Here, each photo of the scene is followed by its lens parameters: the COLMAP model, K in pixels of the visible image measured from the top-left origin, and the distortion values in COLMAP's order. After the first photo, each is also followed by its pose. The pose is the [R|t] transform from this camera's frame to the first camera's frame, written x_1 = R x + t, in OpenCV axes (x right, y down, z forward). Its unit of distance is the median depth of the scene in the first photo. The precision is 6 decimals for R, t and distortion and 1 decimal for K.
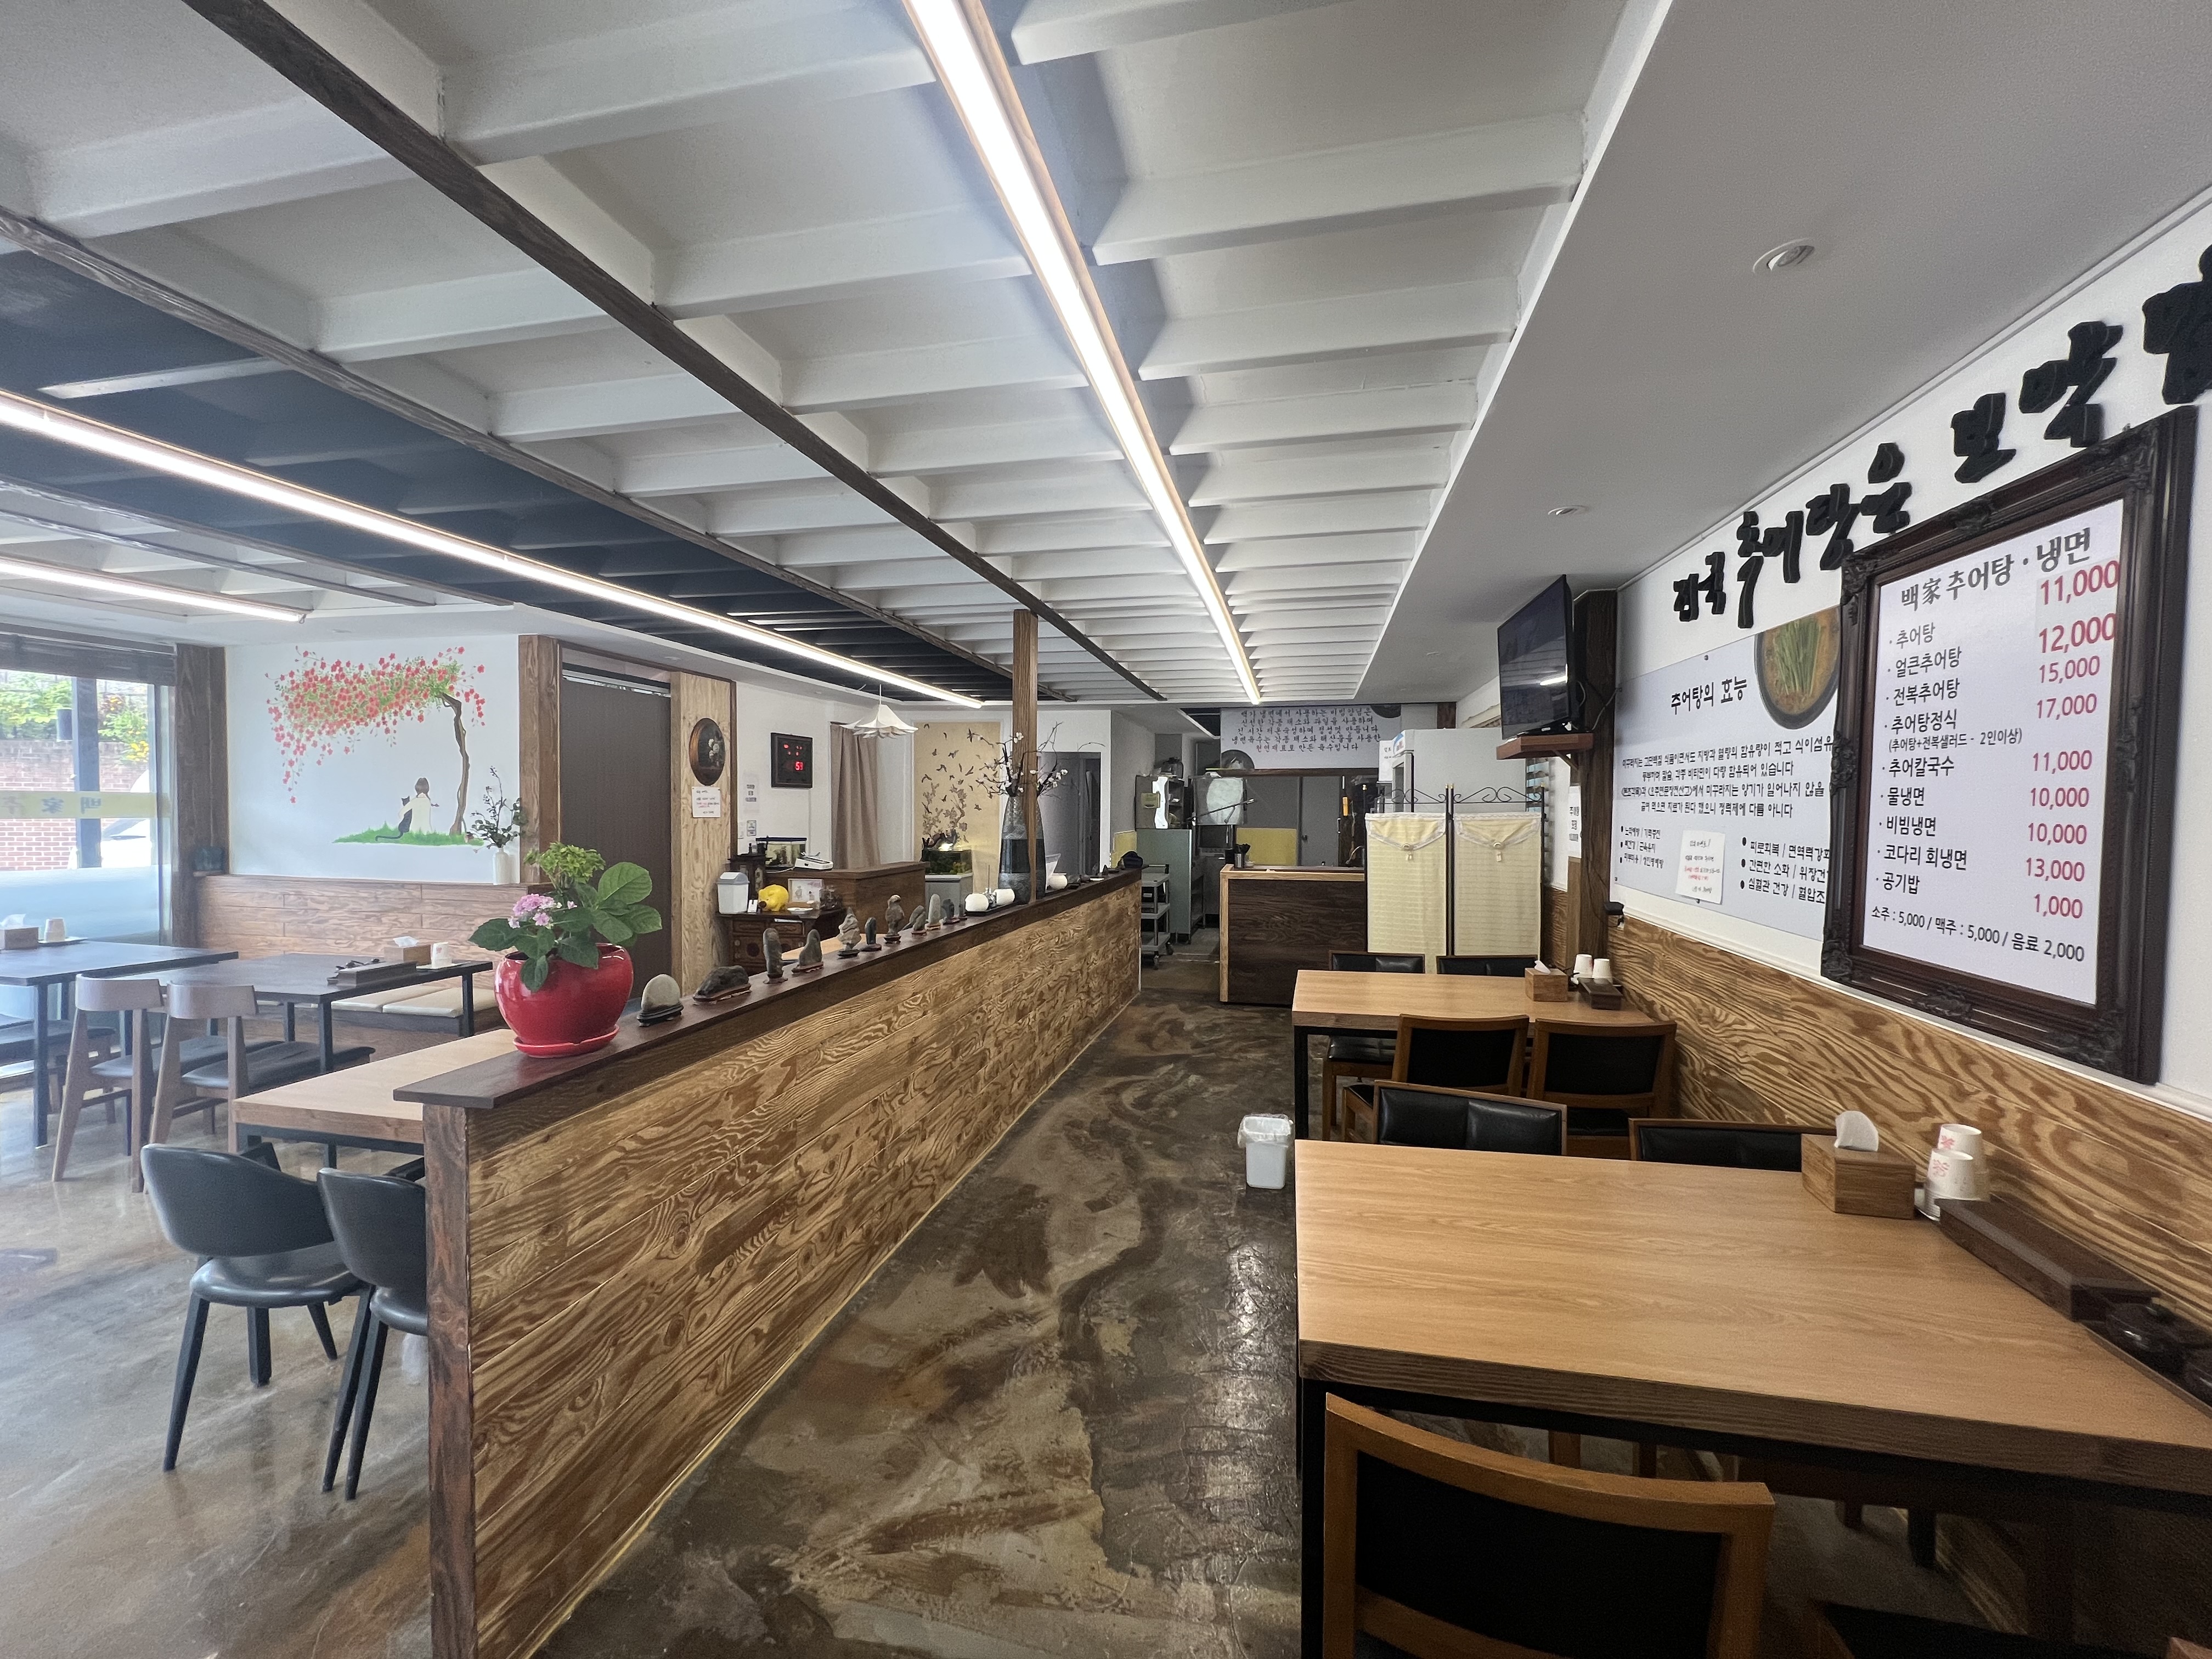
lens RADIAL K [[886.7, 0, 1108.1], [0, 886.7, 828.9], [0, 0, 1]] dist [-0.001447, -0.000022]
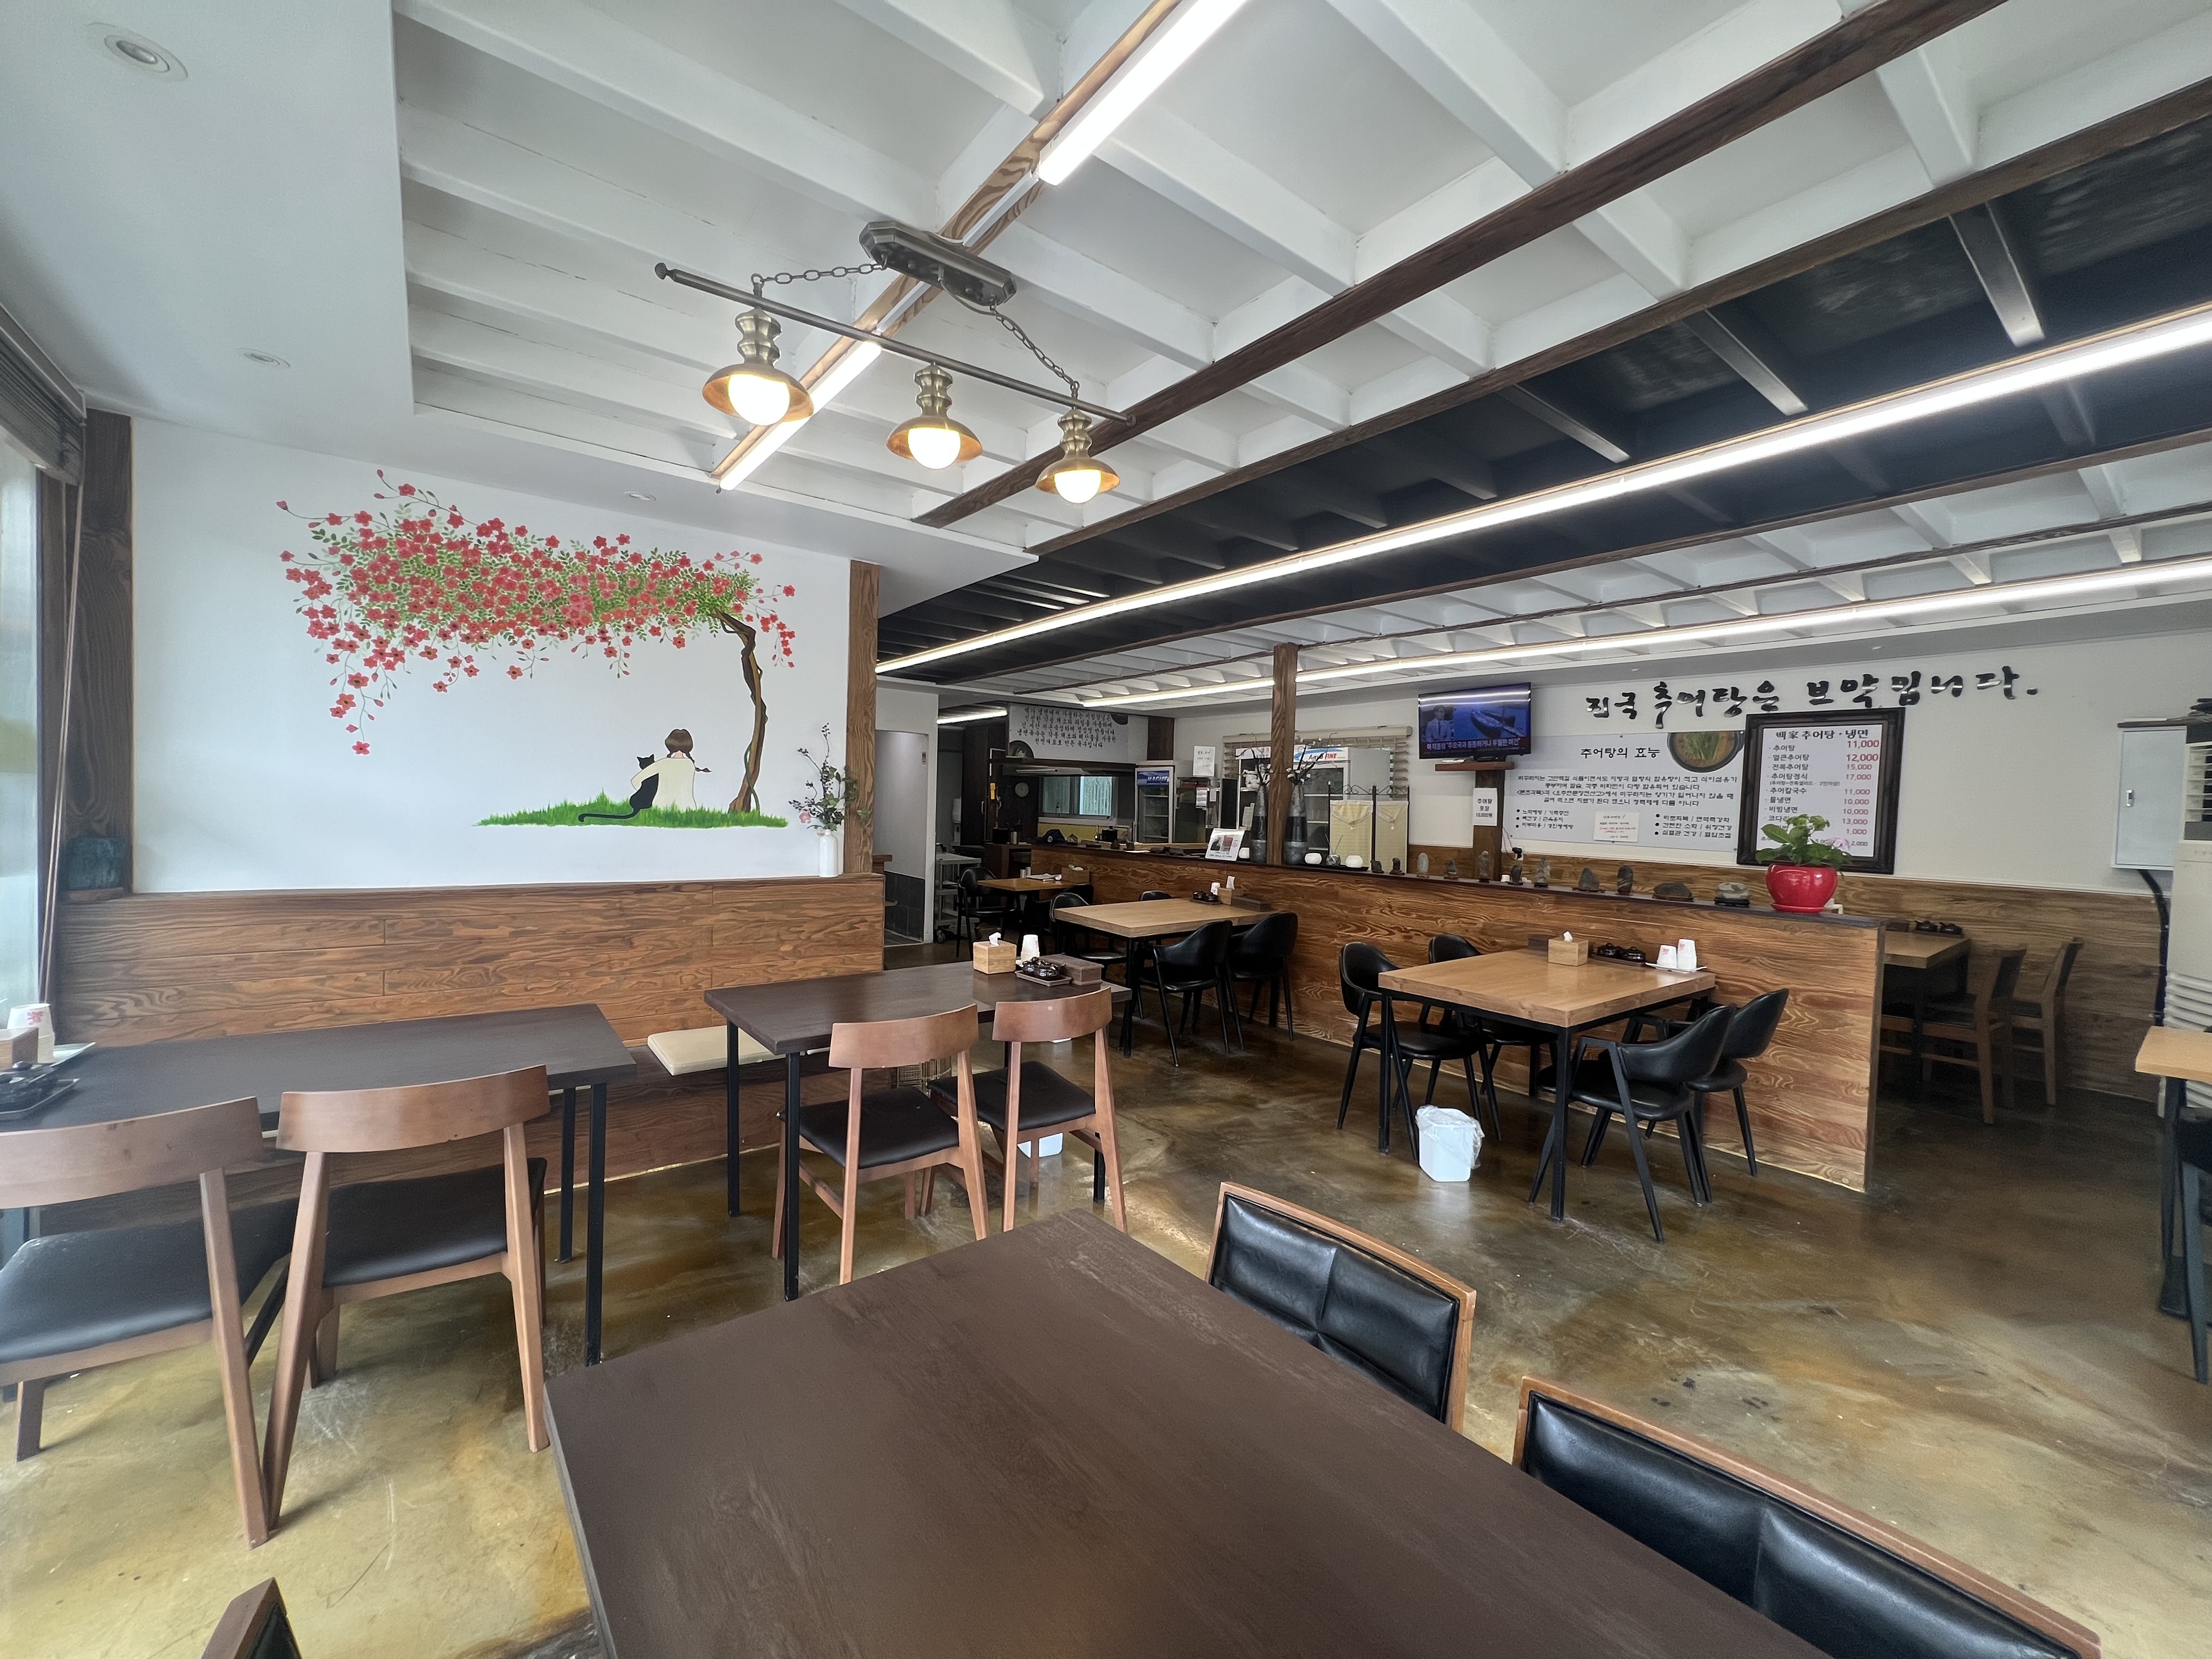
lens RADIAL K [[886.7, 0, 1111.4], [0, 886.7, 830.8], [0, 0, 1]] dist [-0.001447, -0.000022]
pose [[0.639390, -0.012728, 0.768777, -1.105165], [-0.002809, 0.999818, 0.018890, 0.007027], [-0.768878, -0.014238, 0.639238, 0.307984]]
